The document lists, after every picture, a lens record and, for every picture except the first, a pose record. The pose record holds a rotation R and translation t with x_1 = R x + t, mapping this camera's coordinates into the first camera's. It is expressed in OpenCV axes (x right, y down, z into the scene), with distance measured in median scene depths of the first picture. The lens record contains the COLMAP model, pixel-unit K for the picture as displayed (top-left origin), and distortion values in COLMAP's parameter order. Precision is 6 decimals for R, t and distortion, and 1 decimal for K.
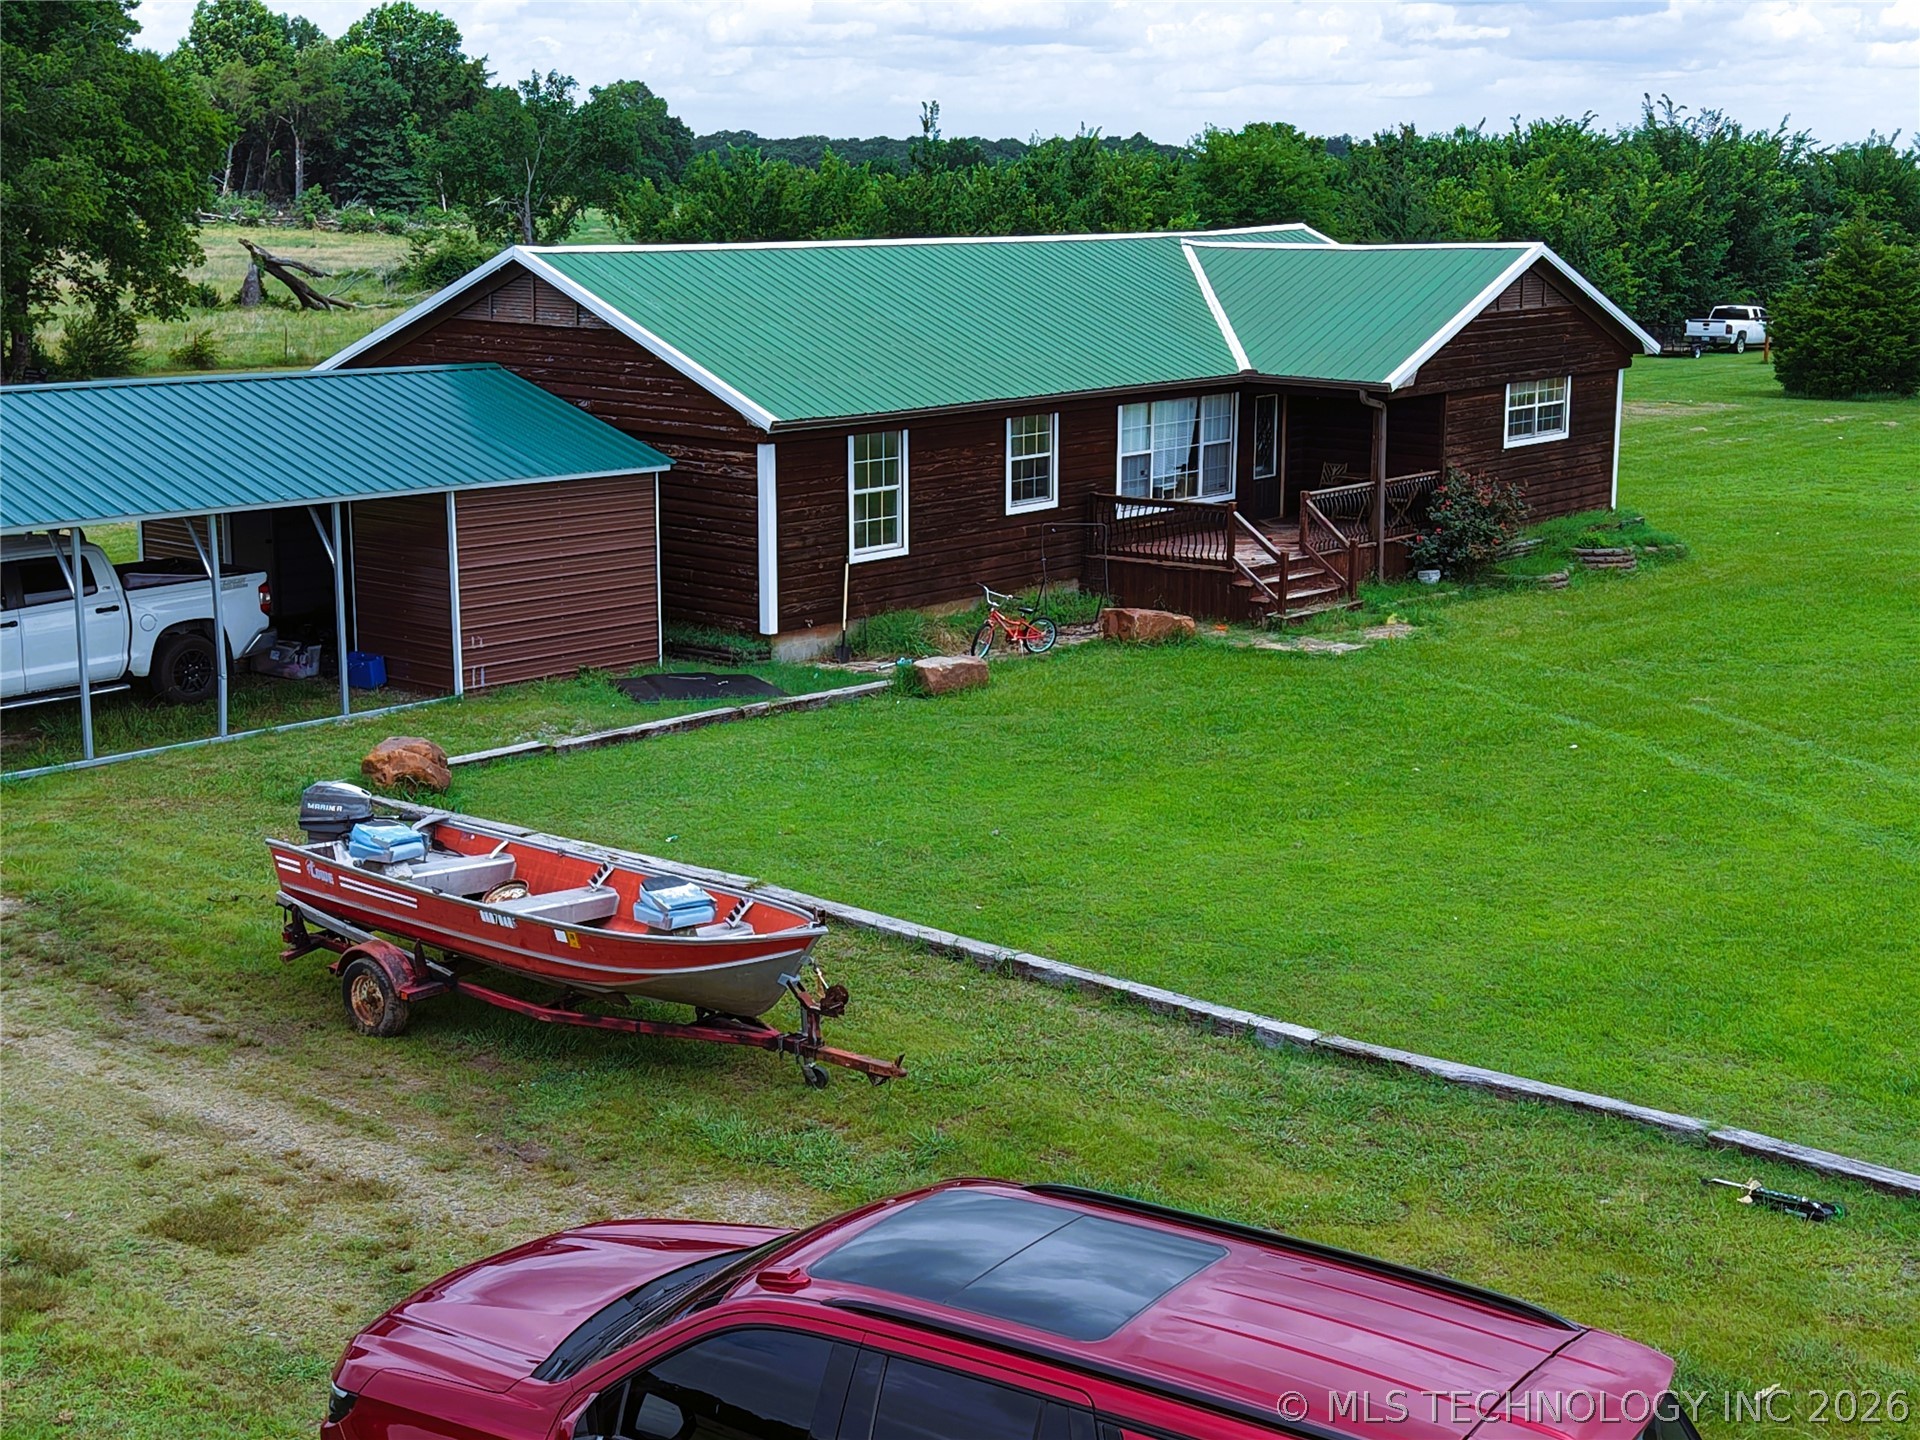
lens RADIAL K [[2580.7, 0, 960.0], [0, 2580.7, 720.0], [0, 0, 1]] dist [0.232867, -0.780488]
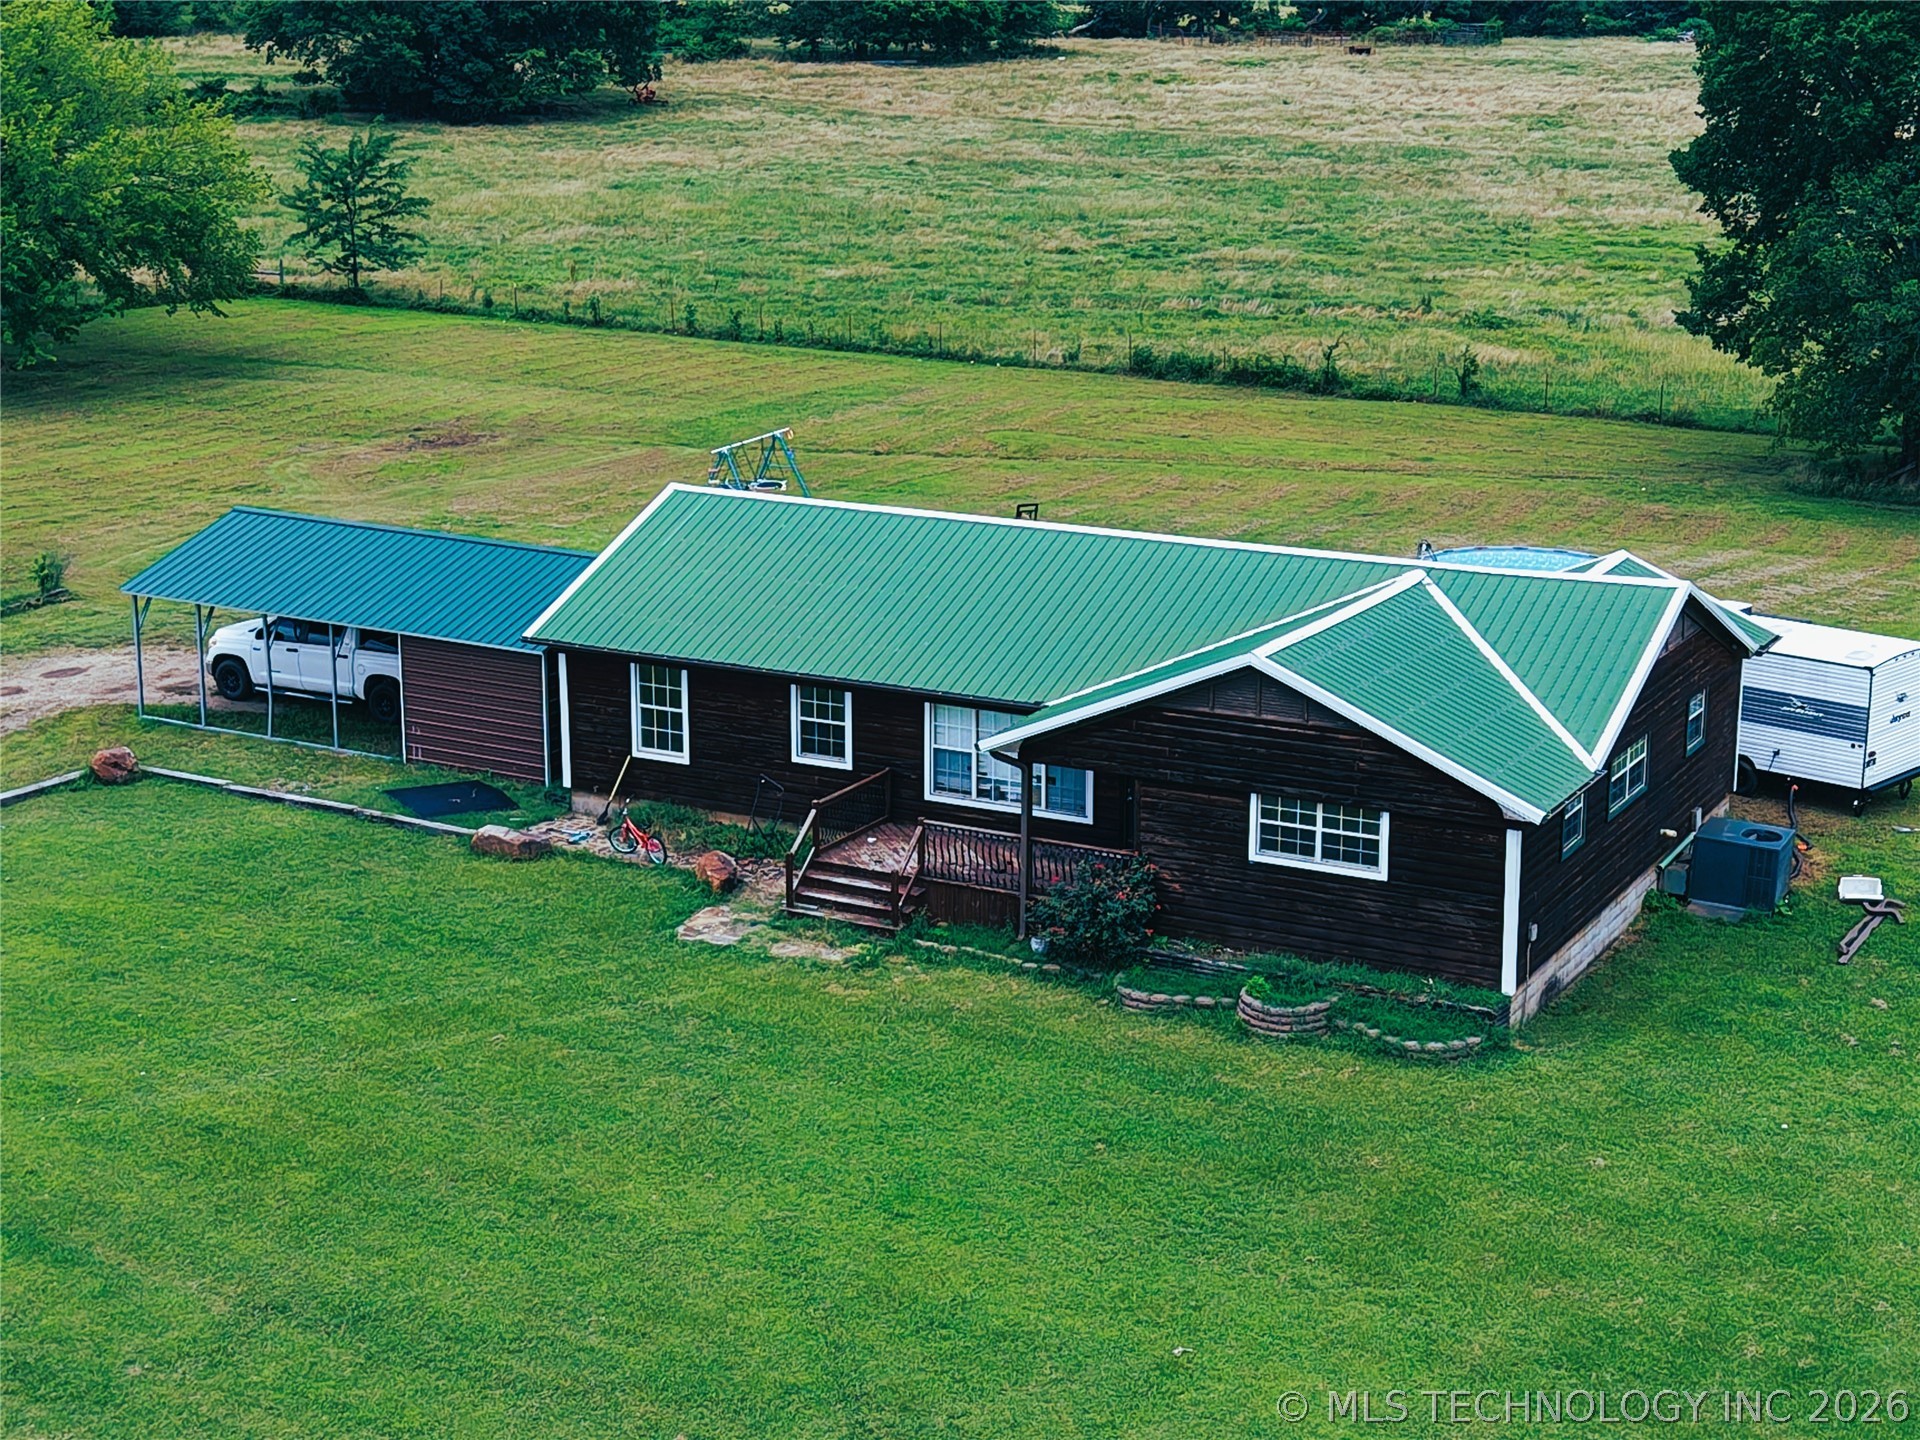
lens RADIAL K [[2975.0, 0, 983.9], [0, 2975.0, 716.8], [0, 0, 1]] dist [0.216439, -0.662383]
pose [[0.219663, 0.237990, -0.946102, 1.315626], [-0.208427, 0.958846, 0.192804, -0.377255], [0.953051, 0.154842, 0.260226, 0.709209]]
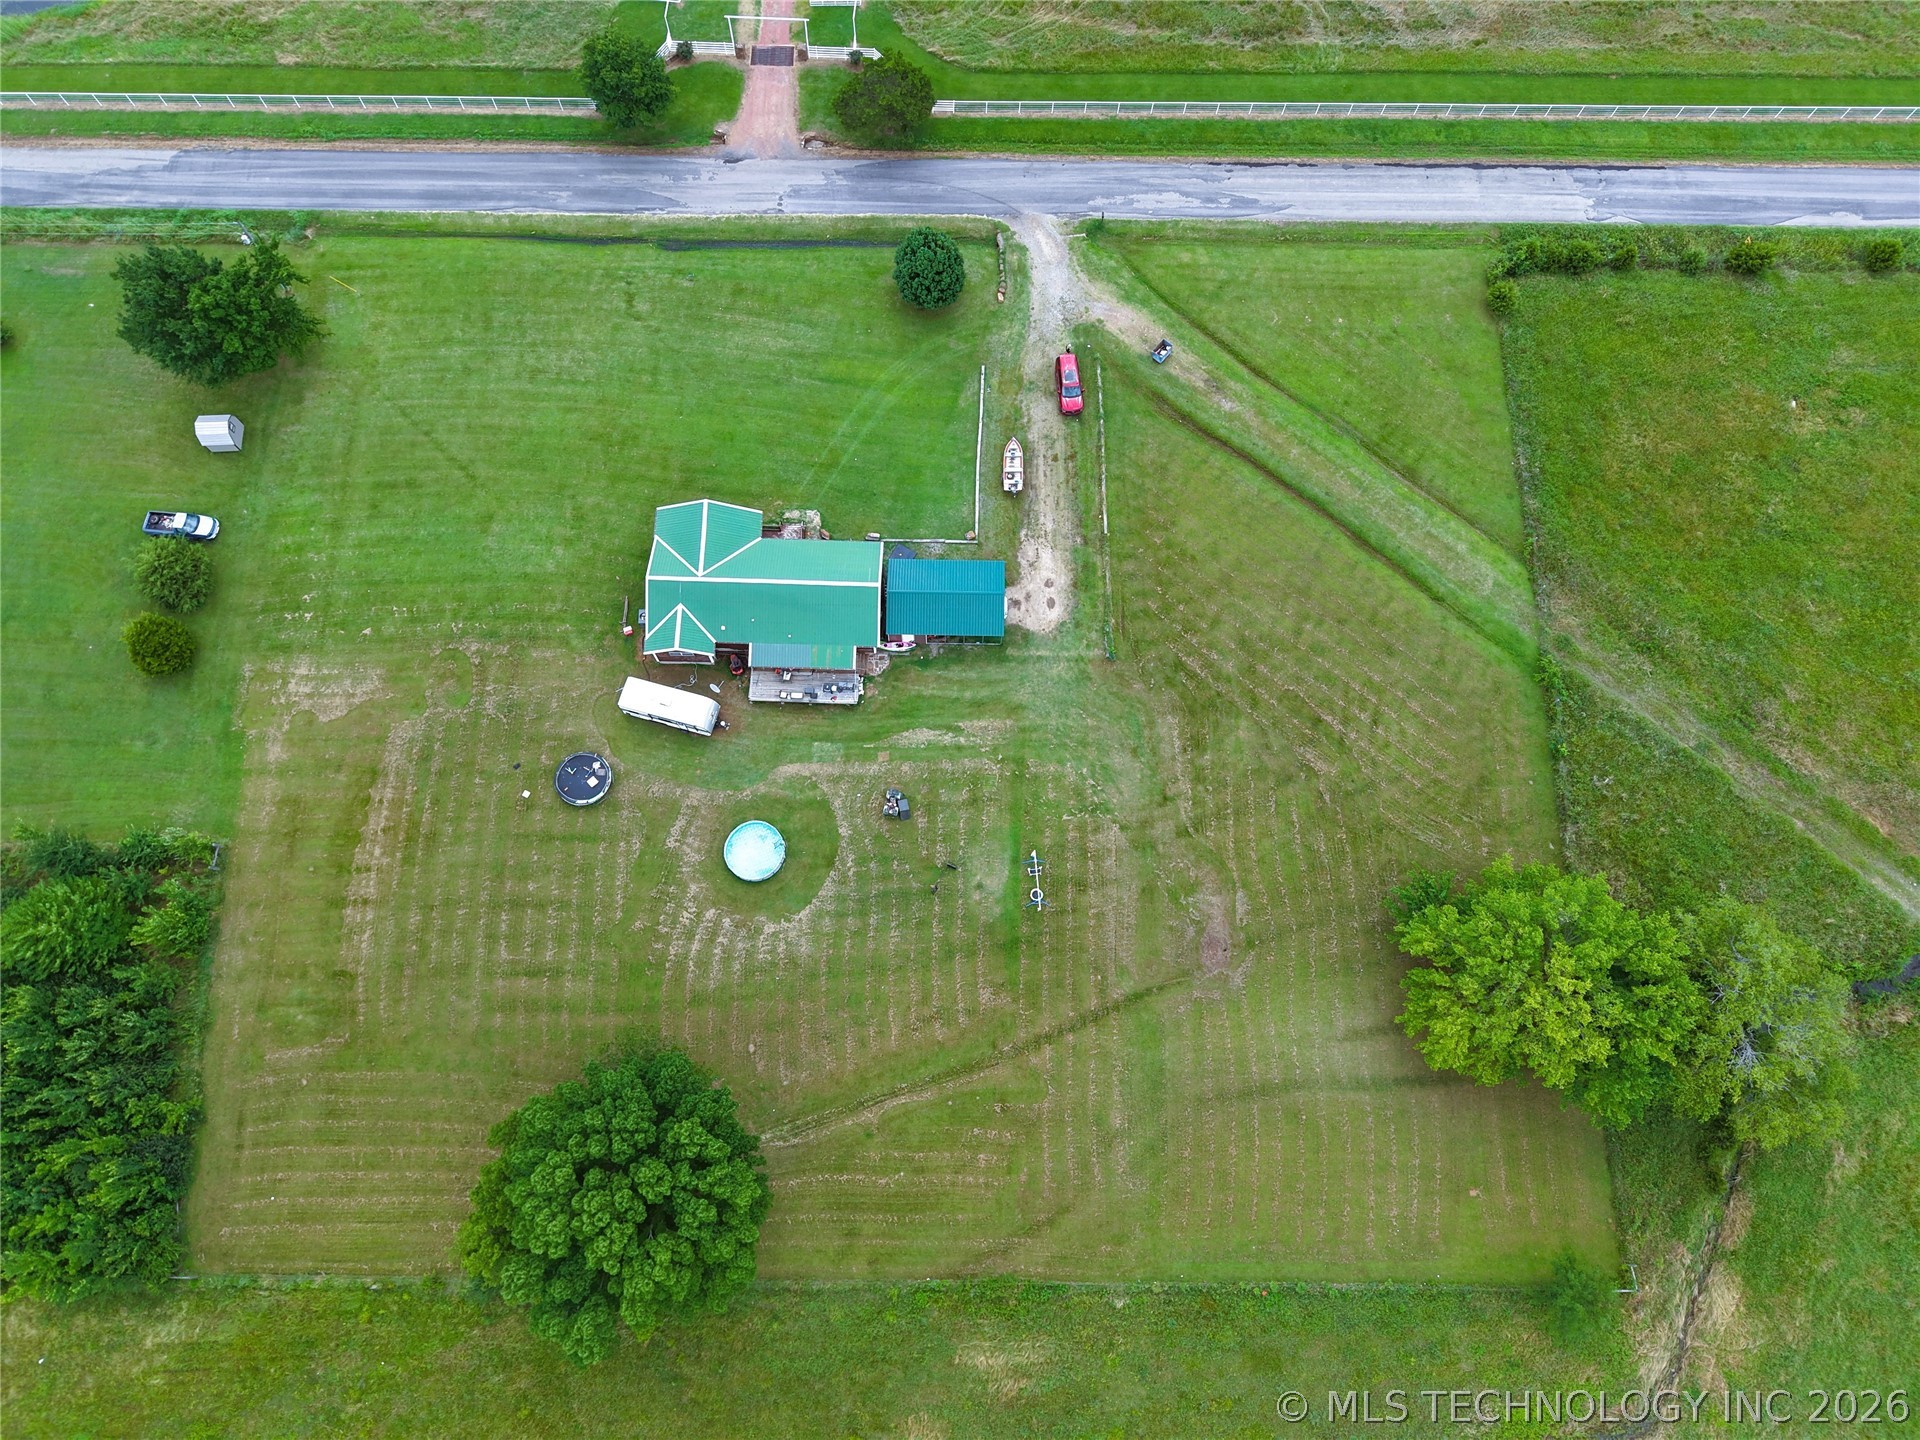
lens RADIAL K [[1277.6, 0, 954.2], [0, 1277.6, 718.2], [0, 0, 1]] dist [0.075189, -0.119677]
pose [[-0.635667, -0.740001, 0.219831, -1.099206], [0.140371, 0.169220, 0.975531, -2.835448], [-0.759094, 0.650971, -0.003693, 1.009954]]
